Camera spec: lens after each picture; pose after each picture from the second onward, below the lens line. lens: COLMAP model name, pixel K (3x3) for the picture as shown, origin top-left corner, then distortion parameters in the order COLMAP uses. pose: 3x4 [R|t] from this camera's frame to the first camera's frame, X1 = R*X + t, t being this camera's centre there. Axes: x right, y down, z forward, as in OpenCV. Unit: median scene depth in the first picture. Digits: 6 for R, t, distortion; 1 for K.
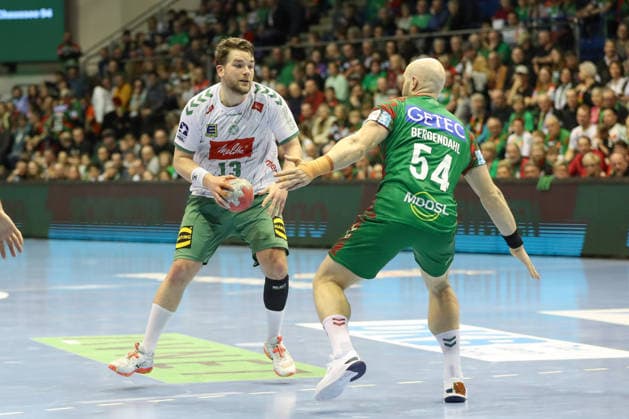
lens RADIAL K [[4036.0, 0, 314.5], [0, 4036.0, 209.5], [0, 0, 1]] dist [-0.073469, 36.923777]
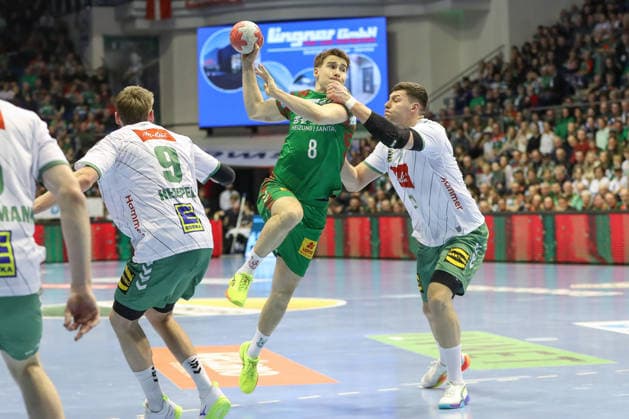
lens RADIAL K [[4036.0, 0, 314.5], [0, 4036.0, 209.5], [0, 0, 1]] dist [-0.073469, 36.923777]
pose [[0.994573, -0.010900, -0.103469, 0.047021], [0.011128, 0.999937, 0.001626, -0.010597], [0.103445, -0.002768, 0.994631, -0.280026]]
